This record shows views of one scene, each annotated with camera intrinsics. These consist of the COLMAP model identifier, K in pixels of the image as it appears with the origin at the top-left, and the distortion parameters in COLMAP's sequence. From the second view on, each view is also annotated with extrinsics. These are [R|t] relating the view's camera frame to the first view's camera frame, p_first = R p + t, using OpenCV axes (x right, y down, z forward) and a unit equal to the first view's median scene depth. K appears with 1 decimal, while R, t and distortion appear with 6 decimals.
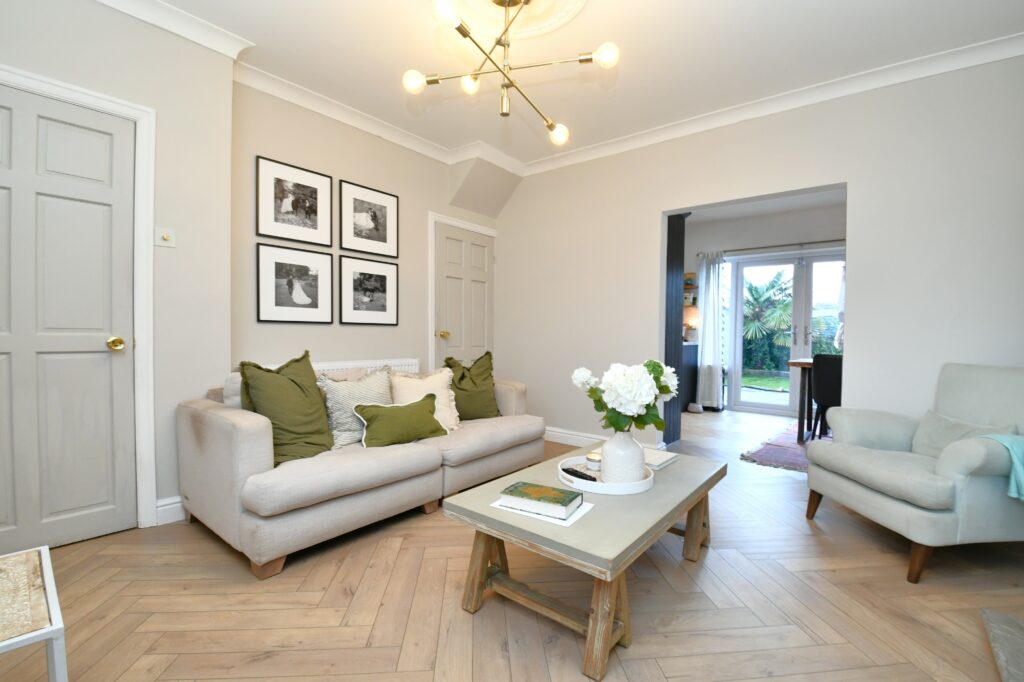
lens RADIAL K [[451.6, 0, 523.1], [0, 451.6, 345.0], [0, 0, 1]] dist [0.000661, -0.000029]
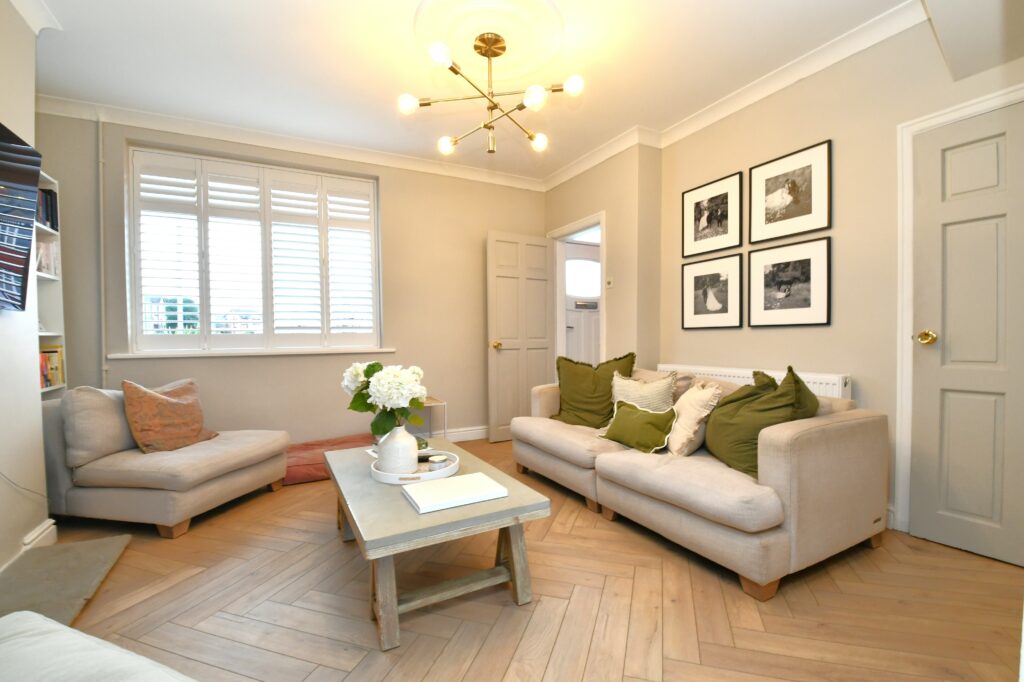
lens RADIAL K [[453.0, 0, 508.9], [0, 453.0, 348.4], [0, 0, 1]] dist [-0.000037, -0.016378]
pose [[-0.408342, 0.013518, -0.912729, 0.624791], [-0.014461, 0.999669, 0.021275, -0.016395], [0.912715, 0.021886, -0.408011, 0.933273]]
